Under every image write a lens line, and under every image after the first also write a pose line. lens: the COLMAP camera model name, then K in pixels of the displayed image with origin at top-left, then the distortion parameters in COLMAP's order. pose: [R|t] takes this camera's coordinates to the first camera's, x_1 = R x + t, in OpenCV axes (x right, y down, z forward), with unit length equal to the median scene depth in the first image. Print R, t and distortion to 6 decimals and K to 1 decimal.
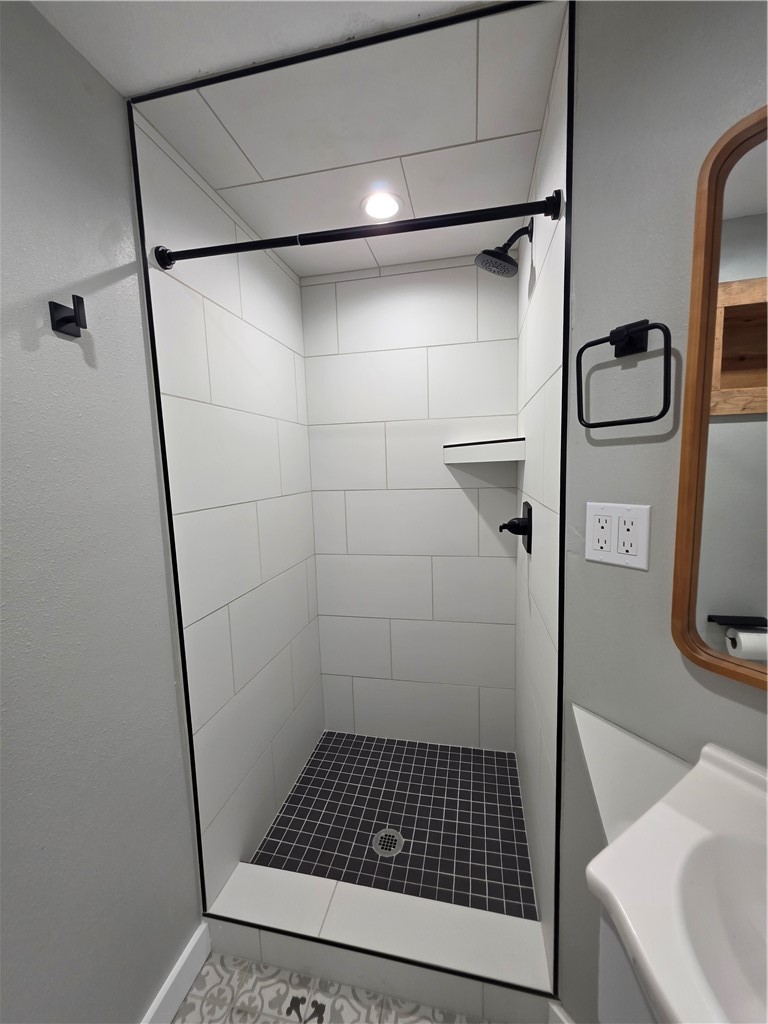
lens RADIAL K [[411.8, 0, 386.2], [0, 411.8, 512.4], [0, 0, 1]] dist [0.004344, -0.000945]
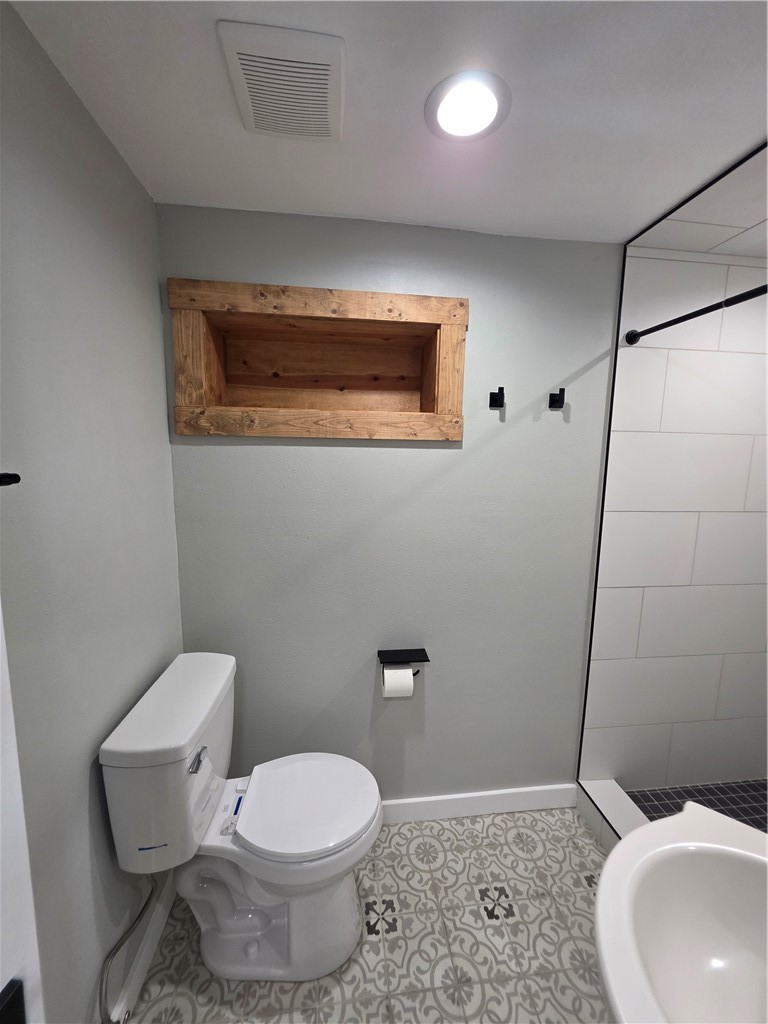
lens RADIAL K [[411.8, 0, 386.2], [0, 411.8, 512.4], [0, 0, 1]] dist [0.004344, -0.000945]
pose [[0.335890, 0.165681, -0.927215, 0.650396], [-0.134529, 0.982754, 0.126871, -0.081154], [0.932245, 0.082123, 0.352386, -0.284305]]
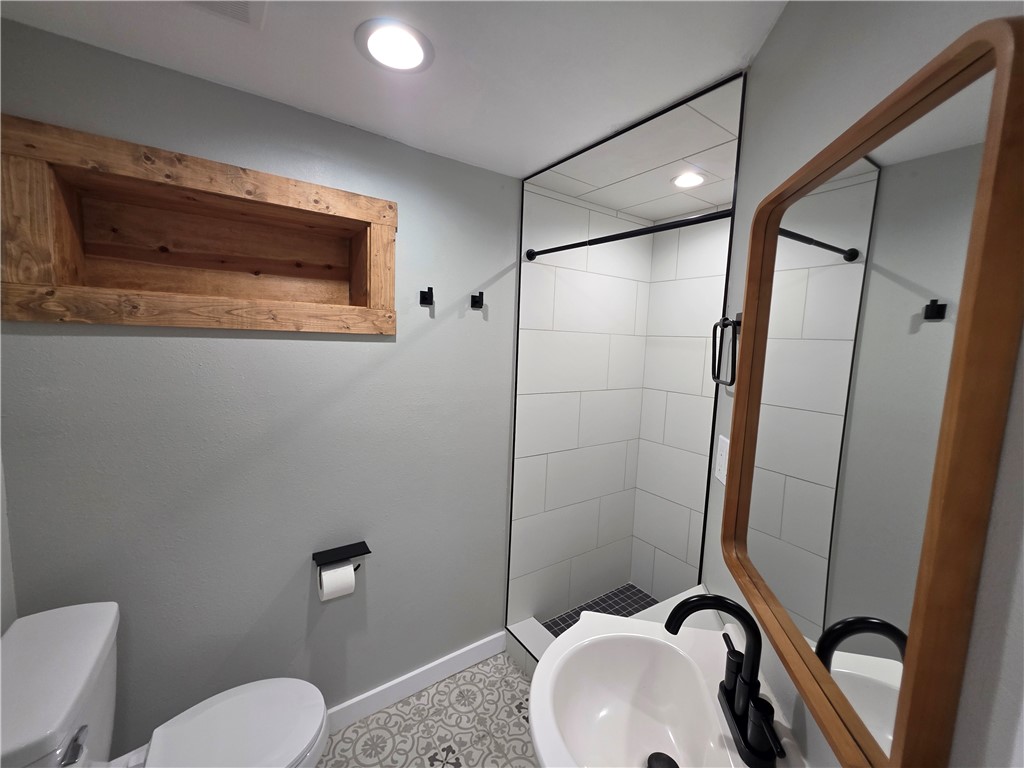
lens RADIAL K [[411.8, 0, 512.2], [0, 411.8, 381.3], [0, 0, 1]] dist [0.004344, -0.000945]
pose [[0.733491, 0.127761, -0.667584, 0.711558], [-0.136941, 0.989812, 0.038969, -0.130962], [0.665761, 0.062836, 0.743514, -0.383419]]
